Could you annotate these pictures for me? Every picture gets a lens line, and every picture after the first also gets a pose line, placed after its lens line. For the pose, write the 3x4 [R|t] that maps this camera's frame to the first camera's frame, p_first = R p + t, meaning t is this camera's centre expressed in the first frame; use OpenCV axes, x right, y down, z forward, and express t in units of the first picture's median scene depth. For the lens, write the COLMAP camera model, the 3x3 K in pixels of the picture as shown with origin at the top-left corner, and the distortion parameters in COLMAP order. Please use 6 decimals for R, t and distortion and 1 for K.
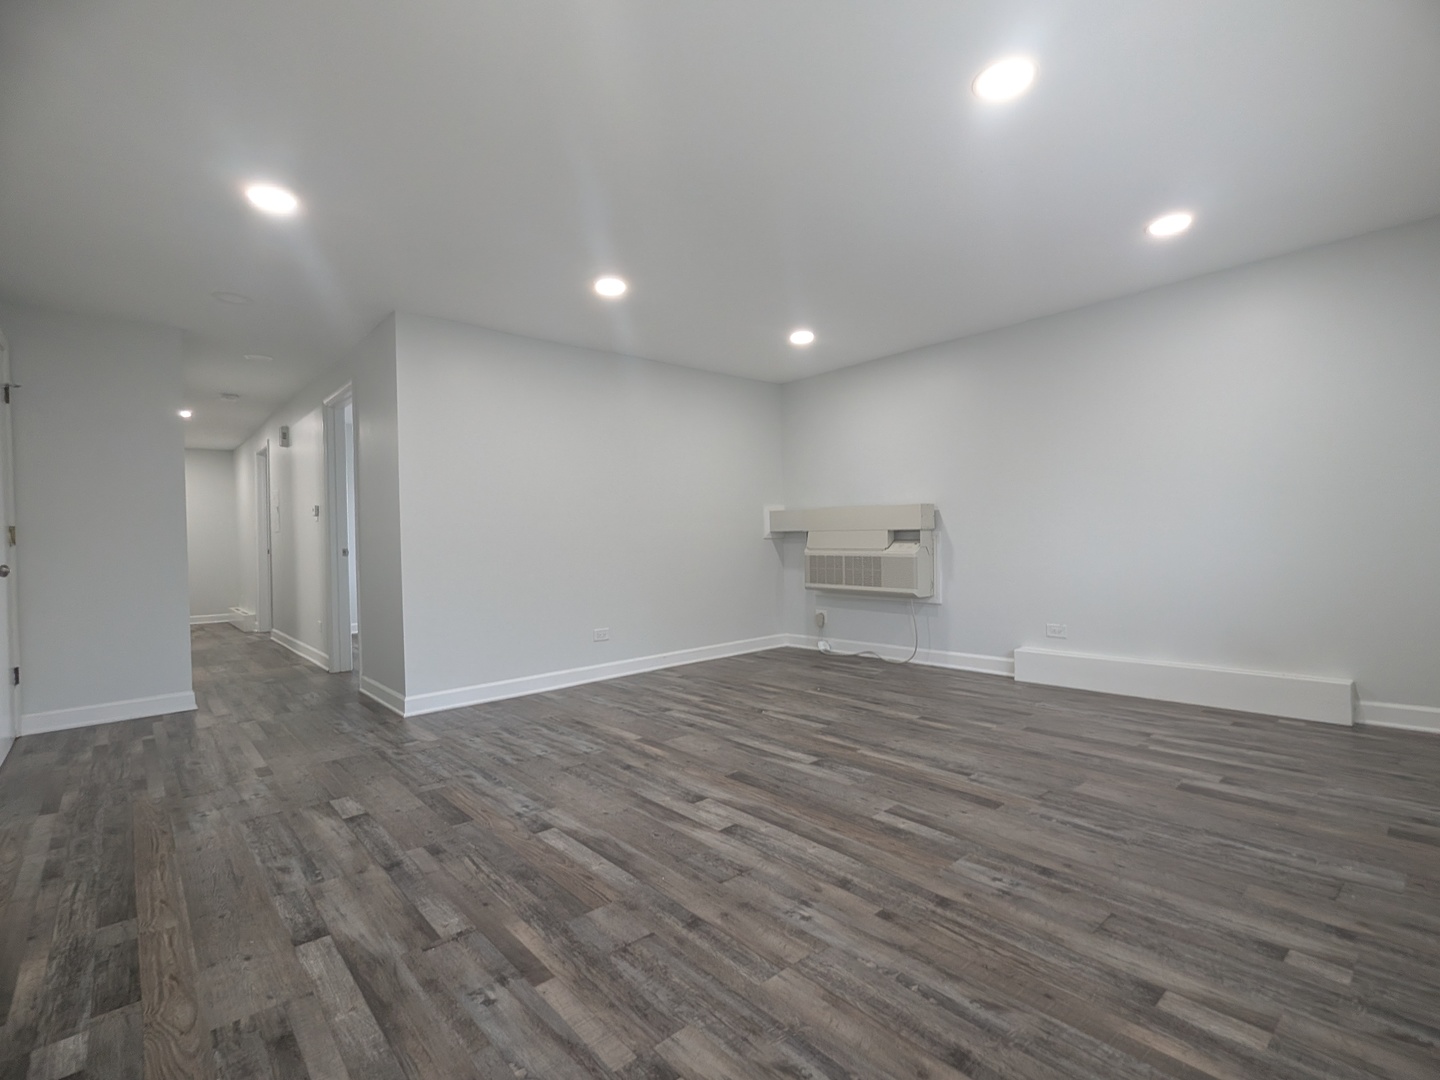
lens RADIAL K [[685.4, 0, 720.0], [0, 685.4, 540.0], [0, 0, 1]] dist [-0.008904, 0.005850]
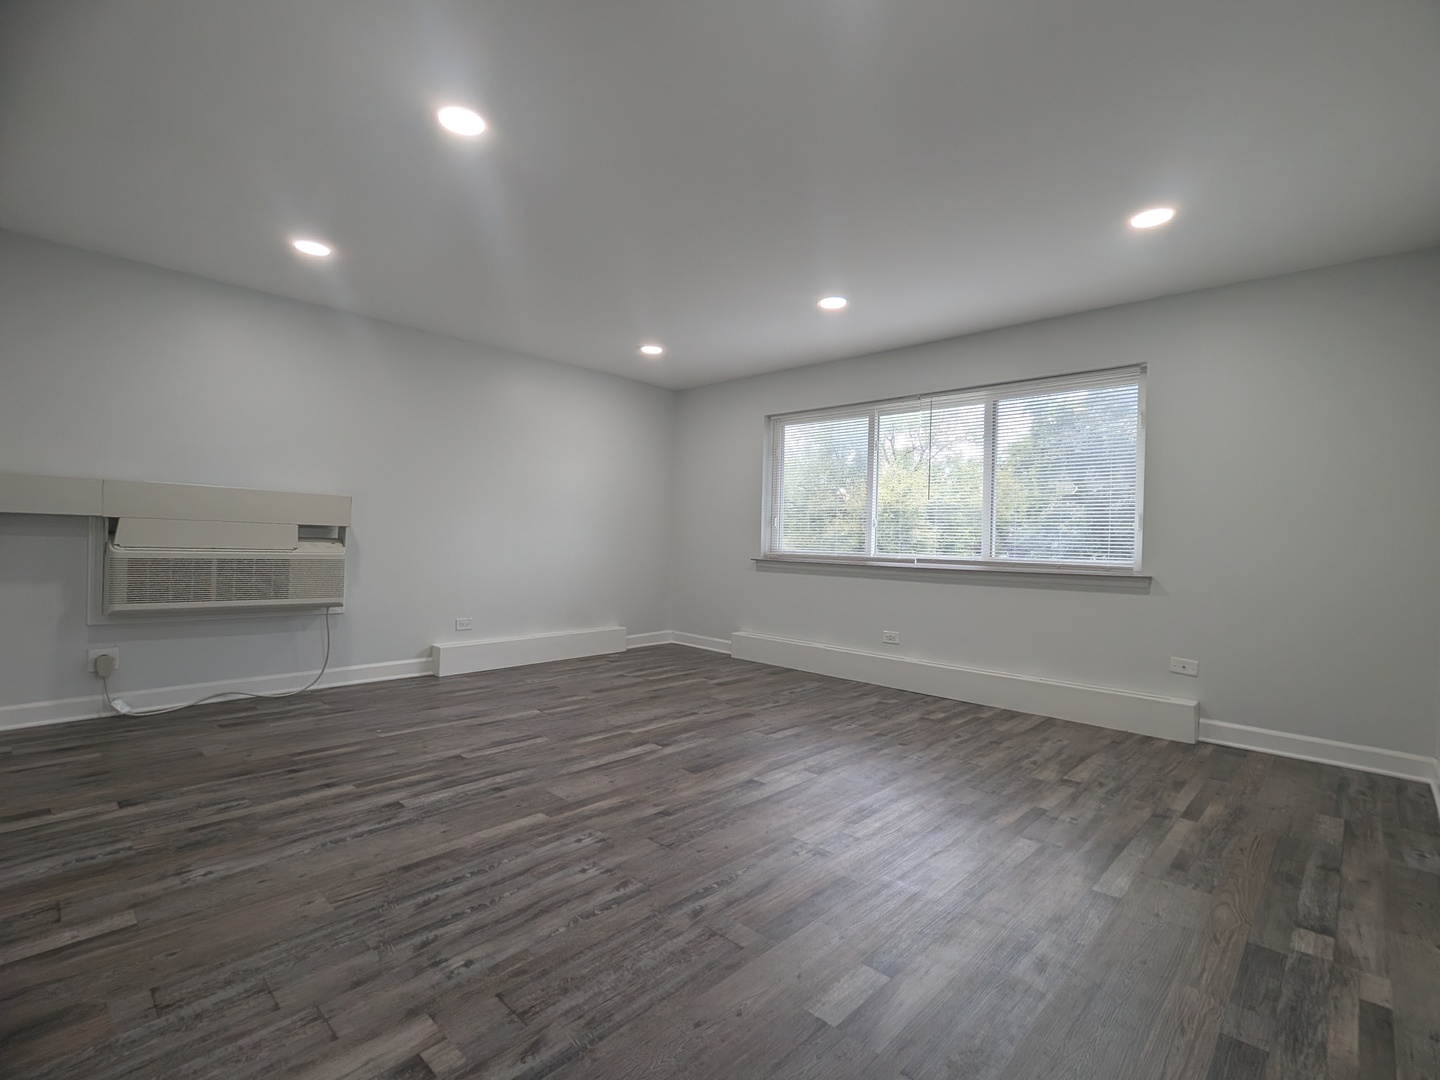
lens RADIAL K [[685.4, 0, 720.0], [0, 685.4, 540.0], [0, 0, 1]] dist [-0.008904, 0.005850]
pose [[-0.092224, 0.017722, 0.995581, -0.869565], [-0.020496, 0.999596, -0.019692, 0.012580], [-0.995527, -0.022221, -0.091823, 0.905780]]
